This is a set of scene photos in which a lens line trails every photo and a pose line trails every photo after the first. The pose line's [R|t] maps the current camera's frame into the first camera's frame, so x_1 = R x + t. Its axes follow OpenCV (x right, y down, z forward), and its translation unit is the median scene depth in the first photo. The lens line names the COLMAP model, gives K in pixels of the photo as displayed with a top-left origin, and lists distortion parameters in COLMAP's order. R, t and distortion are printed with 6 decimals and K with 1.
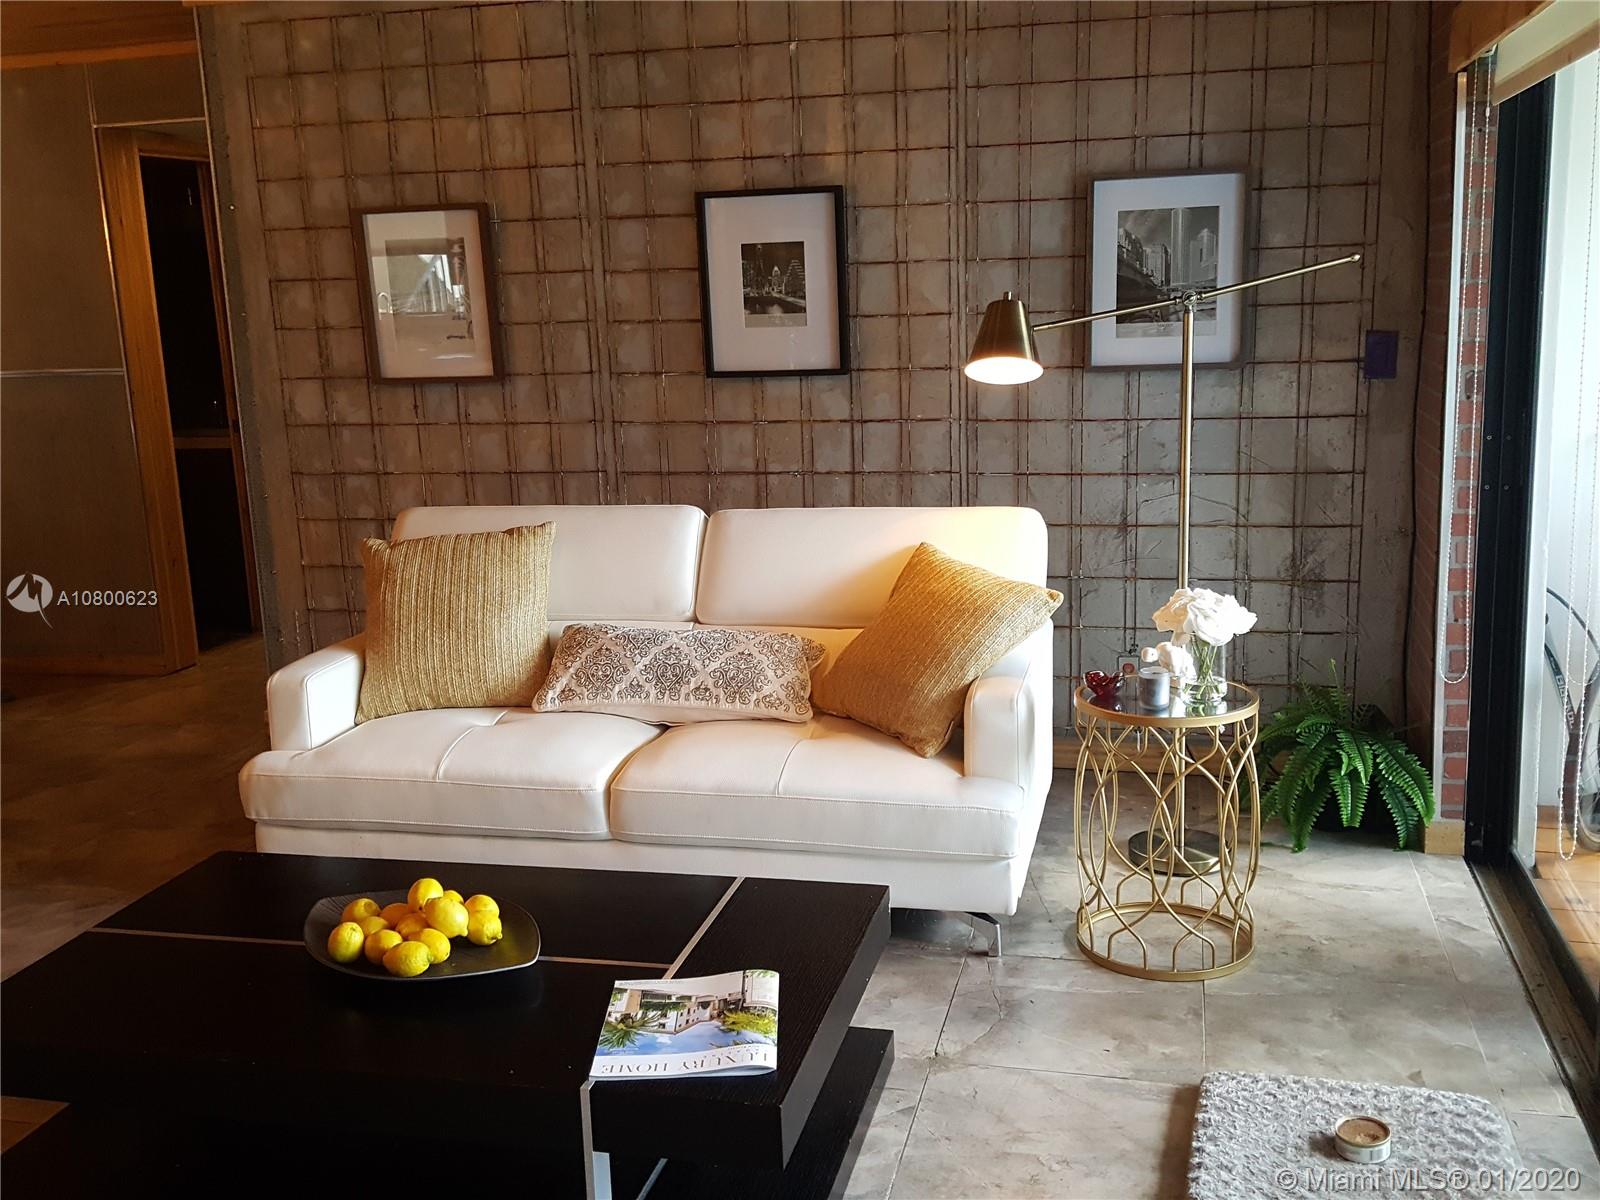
lens RADIAL K [[1558.6, 0, 778.2], [0, 1558.6, 648.2], [0, 0, 1]] dist [0.186553, -0.333474]
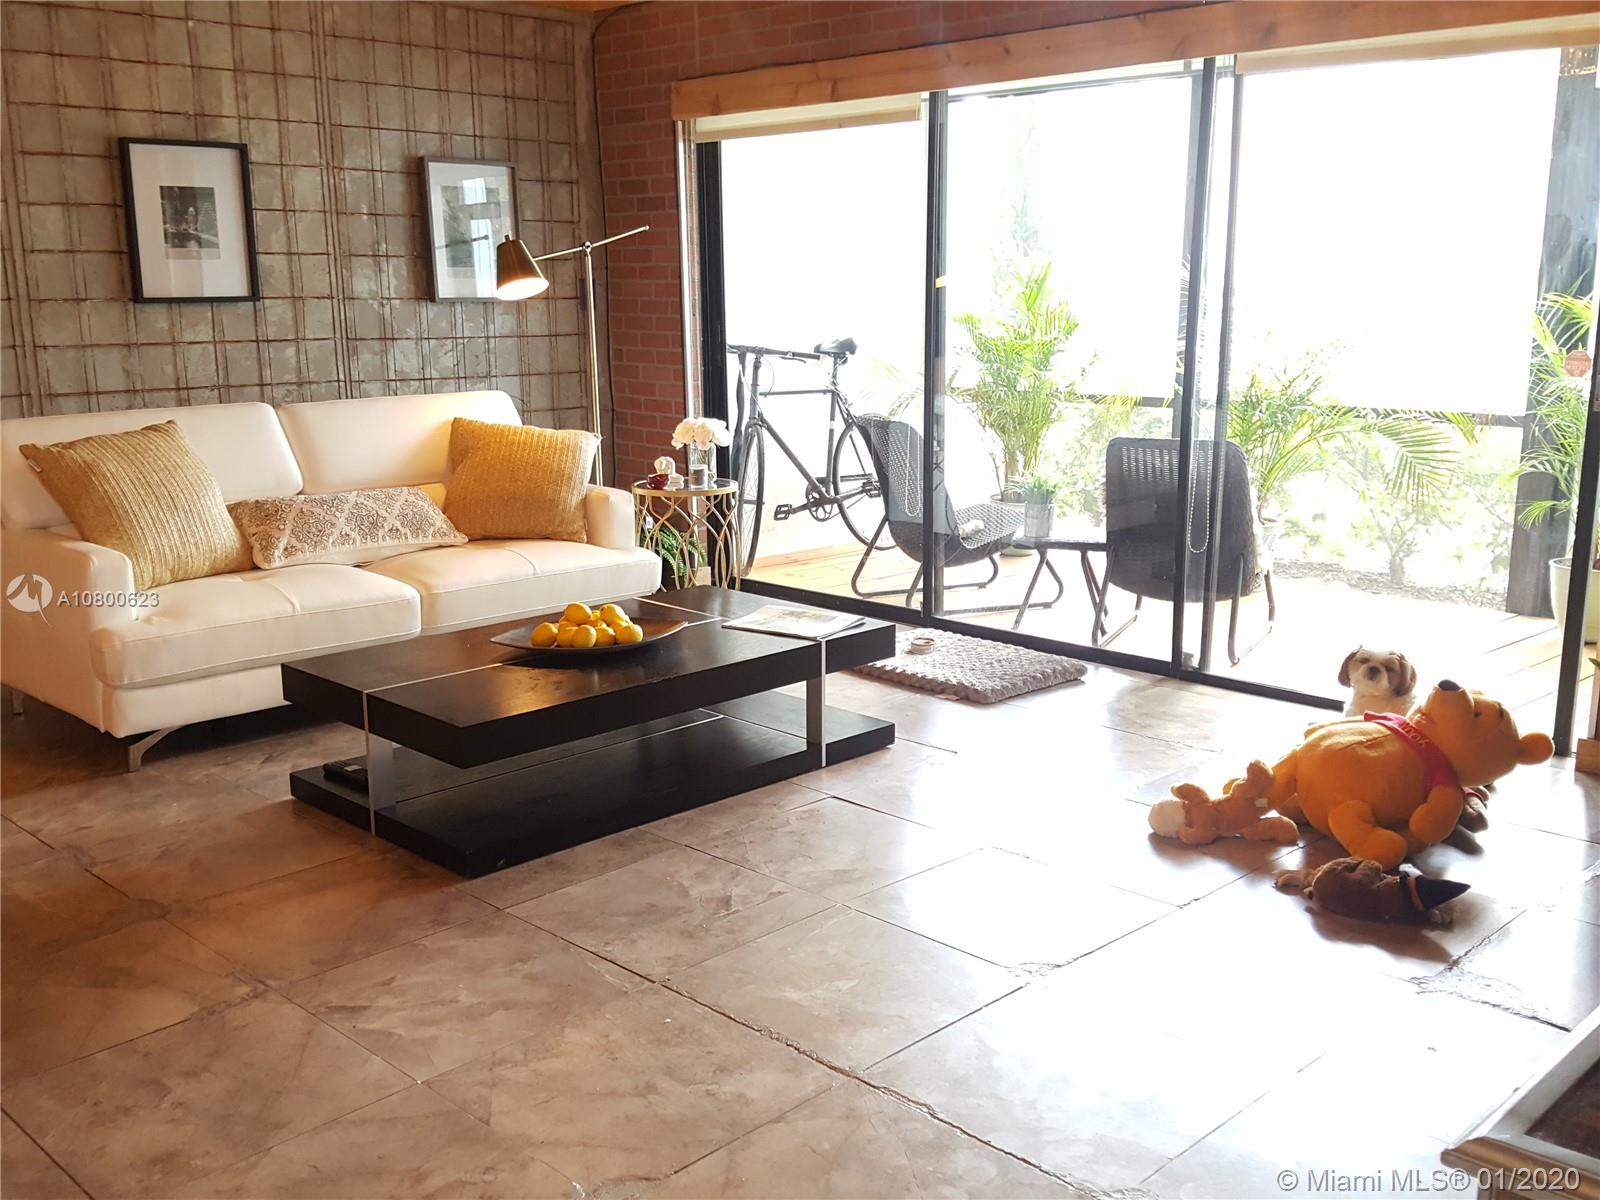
lens RADIAL K [[1558.6, 0, 778.2], [0, 1558.6, 648.2], [0, 0, 1]] dist [0.186553, -0.333474]
pose [[0.544702, -0.168386, 0.821551, -0.808047], [0.184019, 0.979759, 0.078805, 0.065184], [-0.818191, 0.108256, 0.564662, 0.013947]]
